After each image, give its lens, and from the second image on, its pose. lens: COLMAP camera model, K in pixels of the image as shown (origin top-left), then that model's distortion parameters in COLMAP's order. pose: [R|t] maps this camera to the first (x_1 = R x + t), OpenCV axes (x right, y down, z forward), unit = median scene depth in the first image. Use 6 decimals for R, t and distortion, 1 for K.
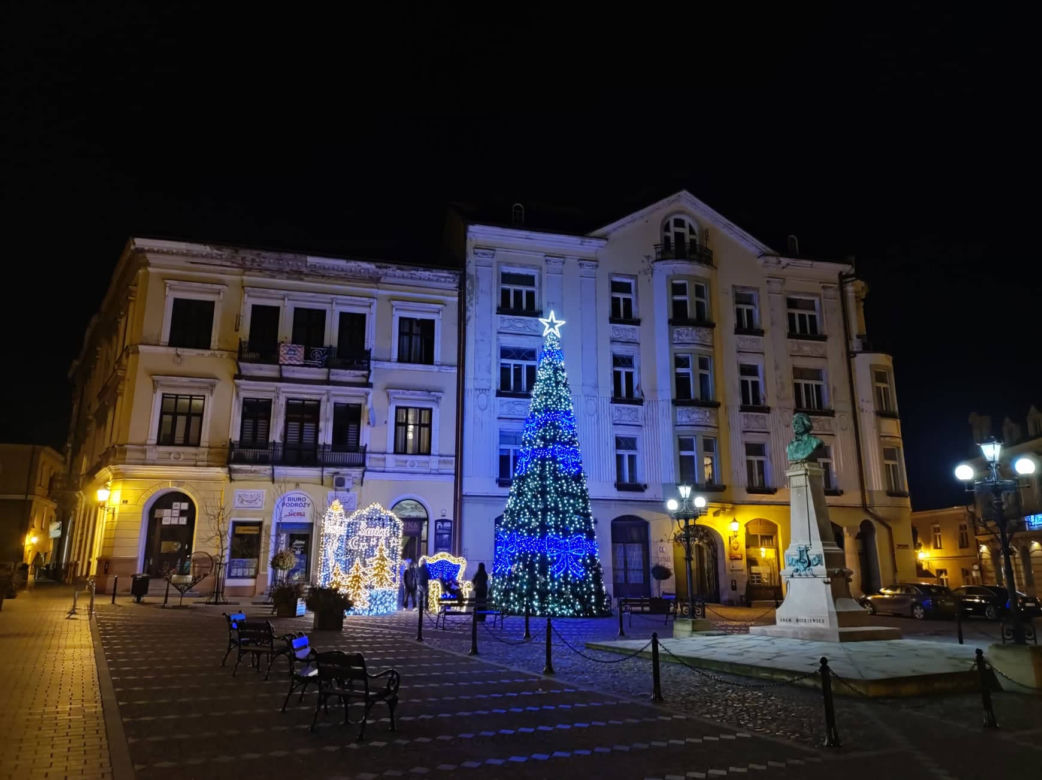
lens RADIAL K [[757.5, 0, 521.0], [0, 757.5, 390.0], [0, 0, 1]] dist [0.042147, -0.029914]
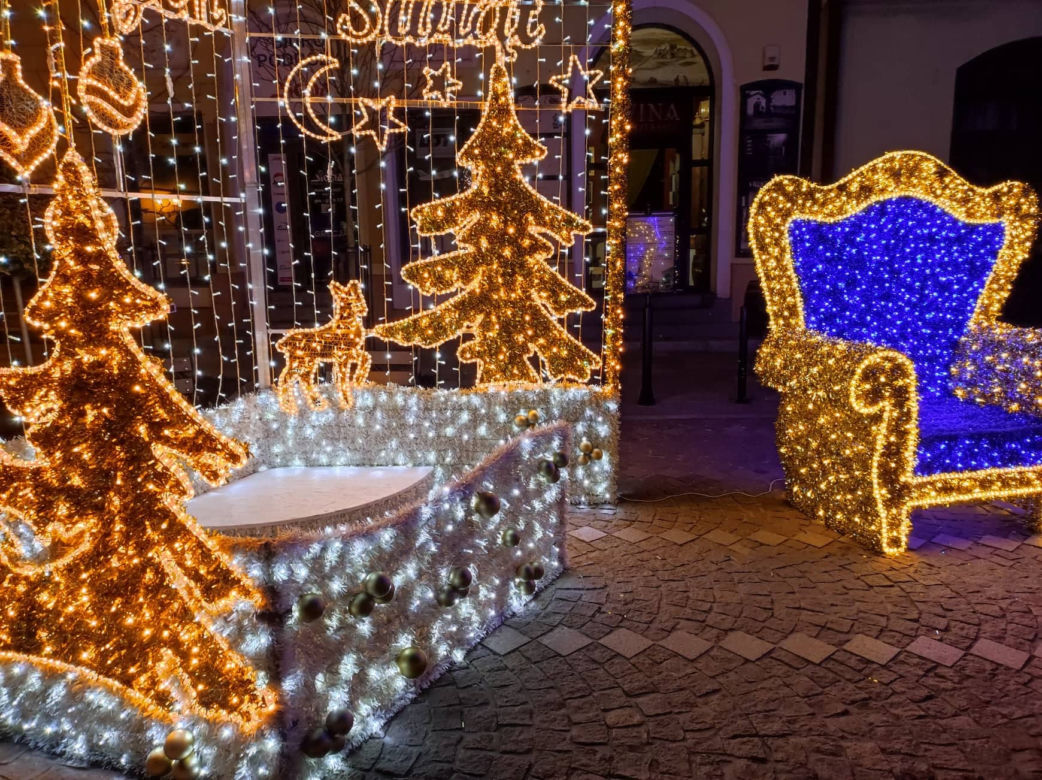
lens RADIAL K [[757.5, 0, 521.0], [0, 757.5, 390.0], [0, 0, 1]] dist [0.042147, -0.029914]
pose [[0.957225, 0.034017, -0.287339, -0.133859], [0.086948, 0.913352, 0.397780, 0.195360], [0.275973, -0.405748, 0.871325, 0.848746]]
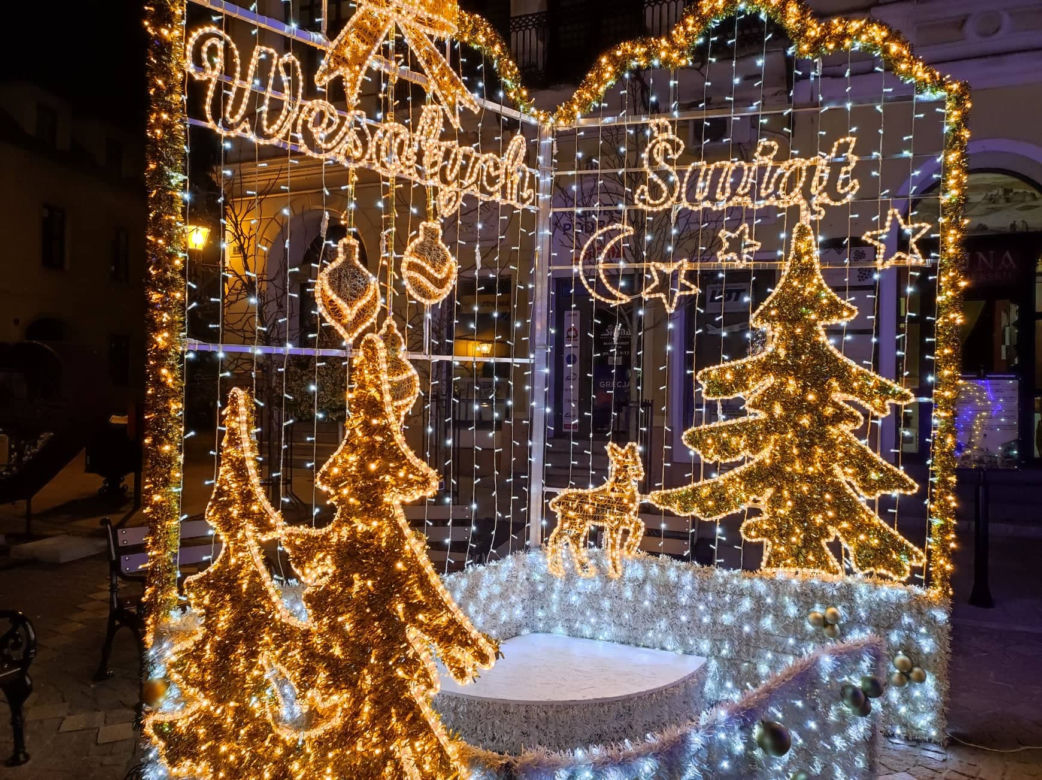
lens RADIAL K [[757.5, 0, 521.0], [0, 757.5, 390.0], [0, 0, 1]] dist [0.042147, -0.029914]
pose [[0.790844, 0.006858, -0.611980, -0.138450], [0.130086, 0.975205, 0.179035, 0.194225], [0.598034, -0.221198, 0.770342, 0.858815]]
